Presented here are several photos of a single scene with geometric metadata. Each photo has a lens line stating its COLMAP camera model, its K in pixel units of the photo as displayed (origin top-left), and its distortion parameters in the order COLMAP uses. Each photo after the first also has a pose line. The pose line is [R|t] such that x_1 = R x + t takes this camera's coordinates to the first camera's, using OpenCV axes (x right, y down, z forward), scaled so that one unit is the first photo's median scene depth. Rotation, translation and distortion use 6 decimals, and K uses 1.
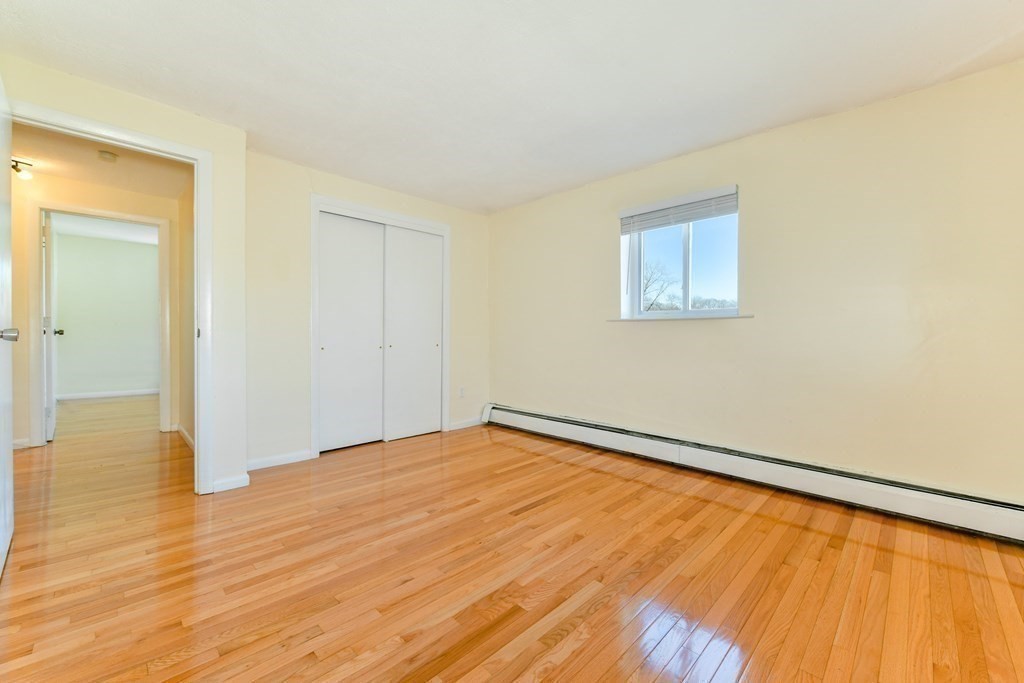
lens RADIAL K [[408.4, 0, 519.3], [0, 408.4, 338.6], [0, 0, 1]] dist [0.000016, -0.005413]
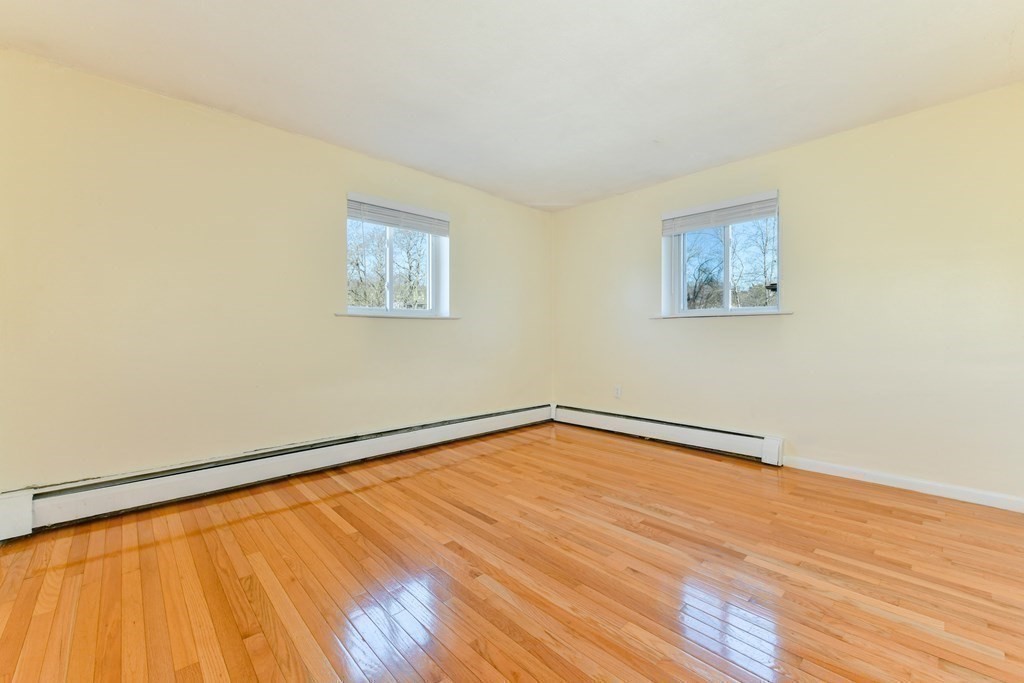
lens RADIAL K [[418.5, 0, 512.0], [0, 418.5, 341.5], [0, 0, 1]] dist [-0.002807, -0.000738]
pose [[0.039799, -0.030321, 0.998748, -0.817854], [0.008325, 0.999515, 0.030012, -0.016354], [-0.999173, 0.007120, 0.040032, 0.771428]]
